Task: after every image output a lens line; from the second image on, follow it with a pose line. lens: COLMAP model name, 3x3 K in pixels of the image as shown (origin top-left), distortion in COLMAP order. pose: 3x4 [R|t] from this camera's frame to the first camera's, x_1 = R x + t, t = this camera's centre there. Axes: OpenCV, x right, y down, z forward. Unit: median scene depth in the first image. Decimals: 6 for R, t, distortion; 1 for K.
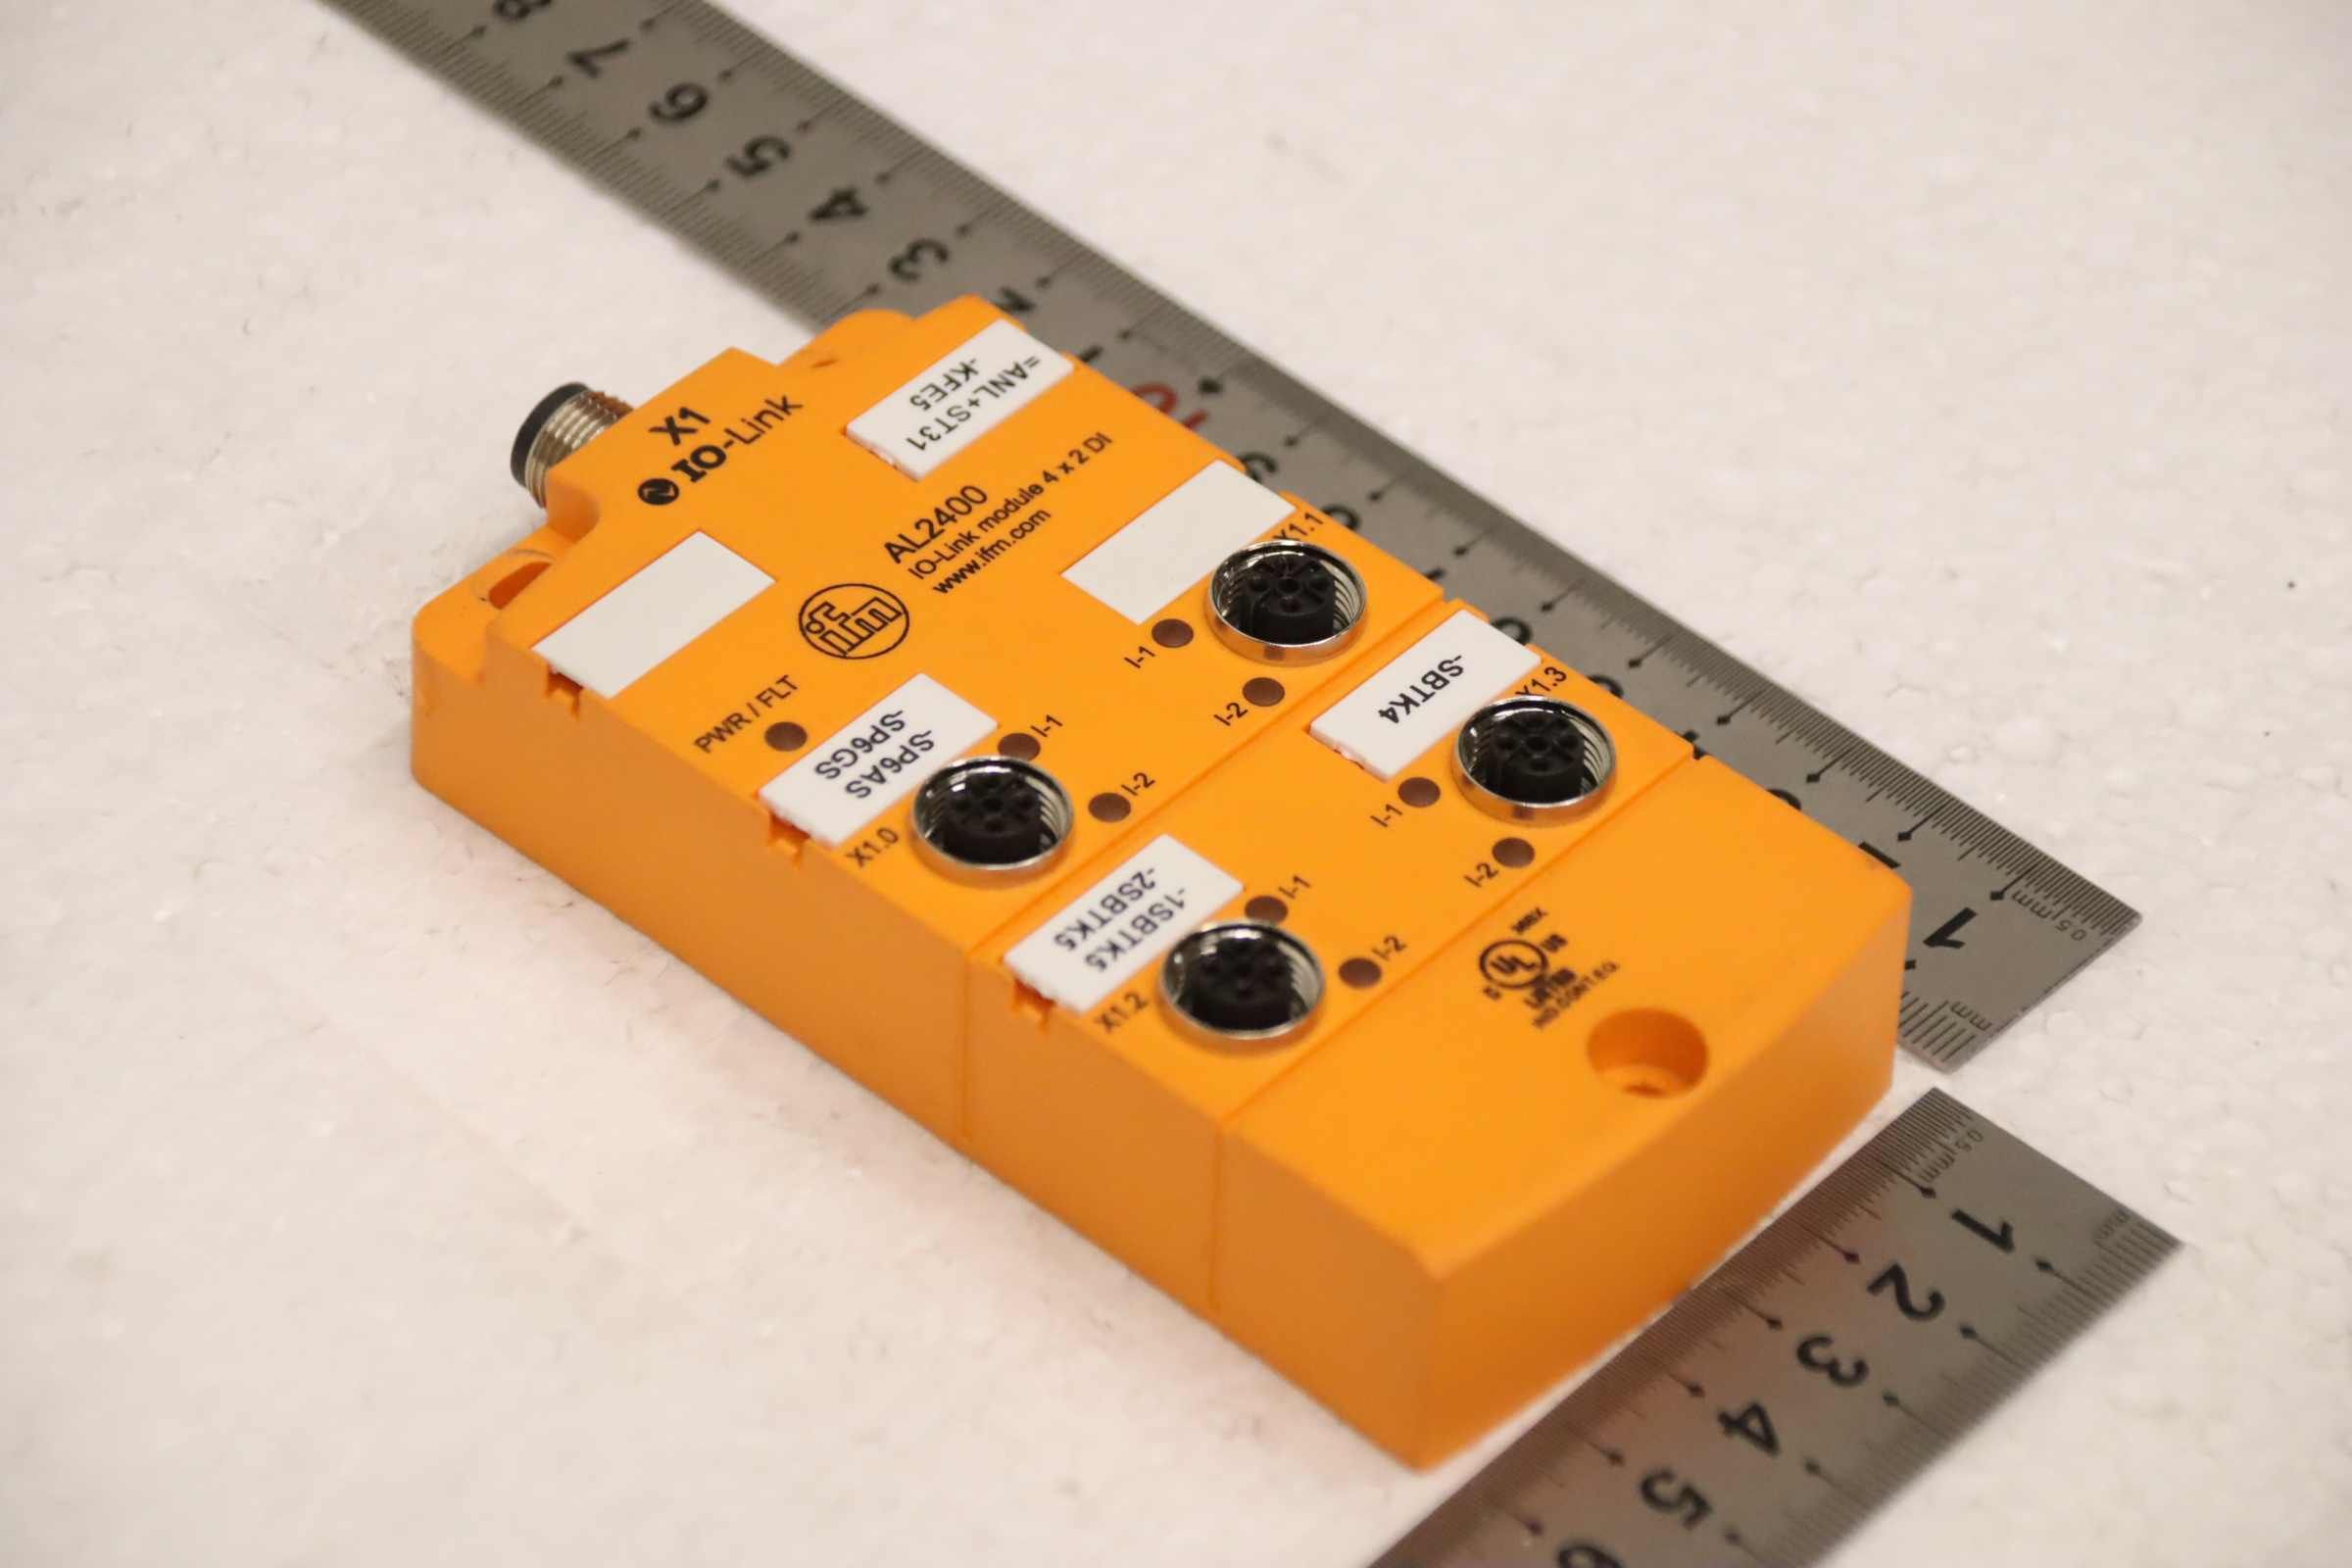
lens RADIAL K [[9016.2, 0, 1176.0], [0, 9016.2, 784.0], [0, 0, 1]] dist [0.056380, -2.421213]
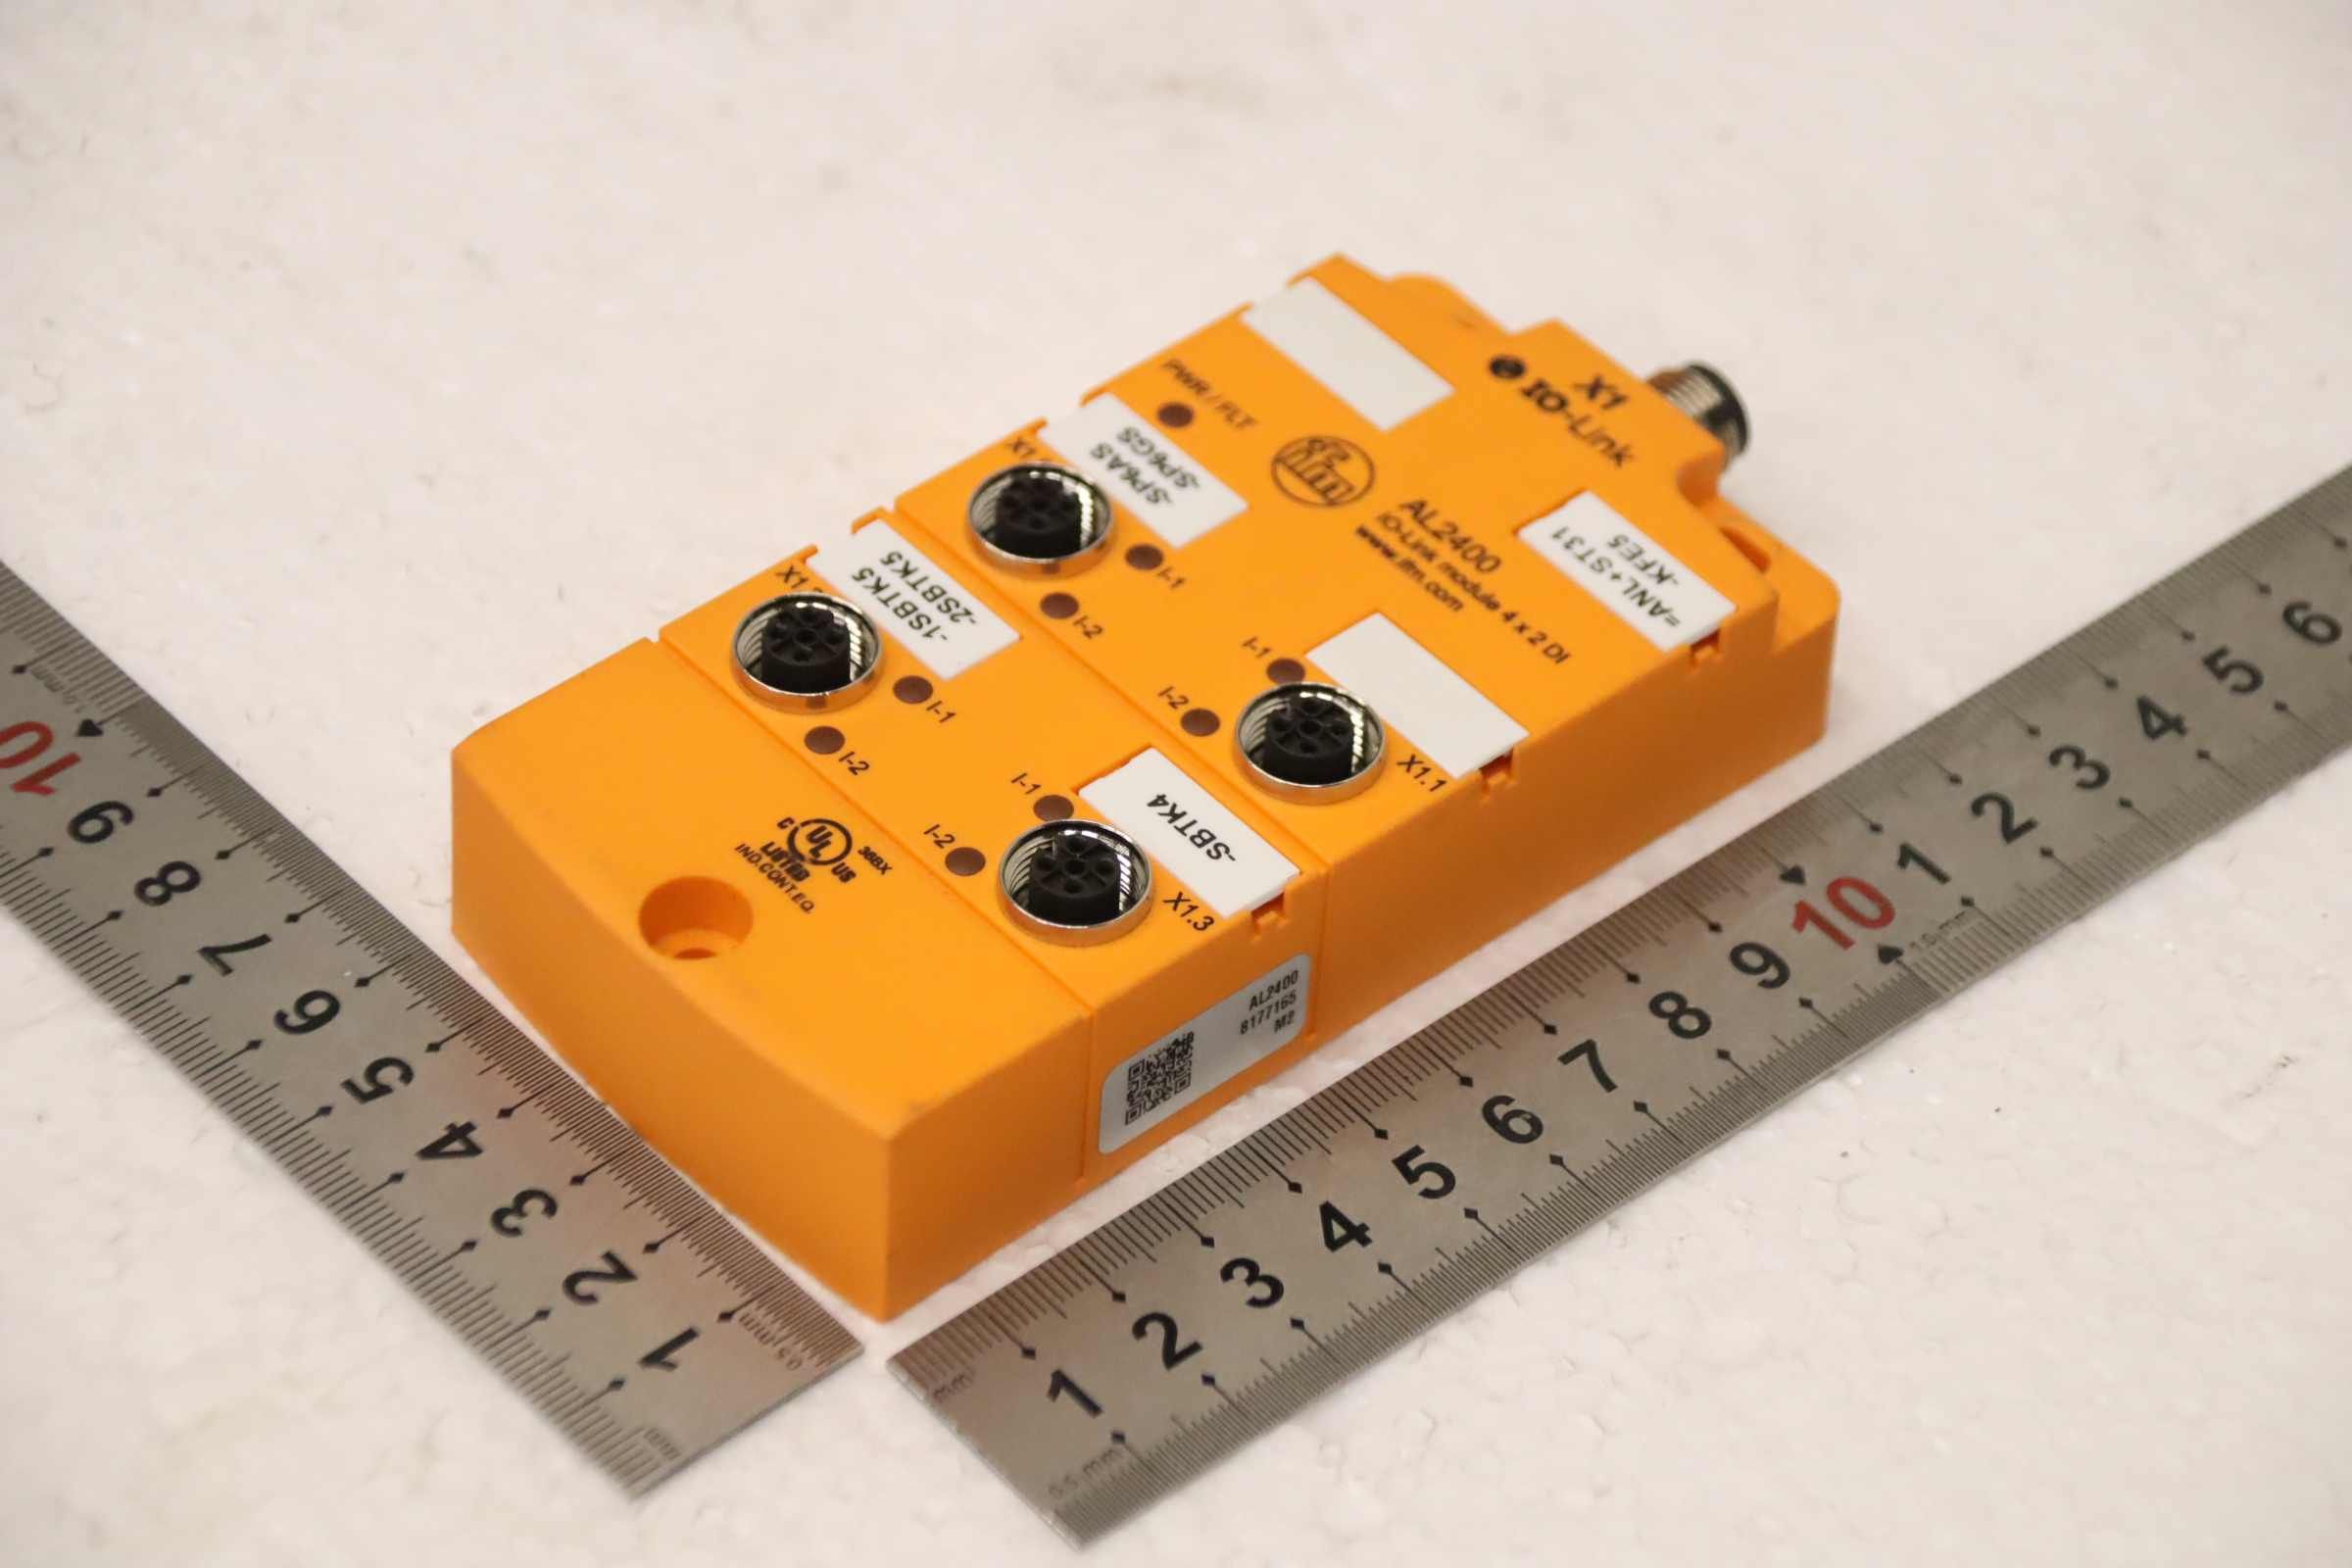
lens RADIAL K [[8157.5, 0, 1176.0], [0, 8157.5, 784.0], [0, 0, 1]] dist [0.050660, 1.004806]
pose [[-0.126260, 0.665329, -0.735796, 0.721859], [-0.719454, 0.449248, 0.529680, -0.513805], [0.682967, 0.596249, 0.421952, 0.594602]]
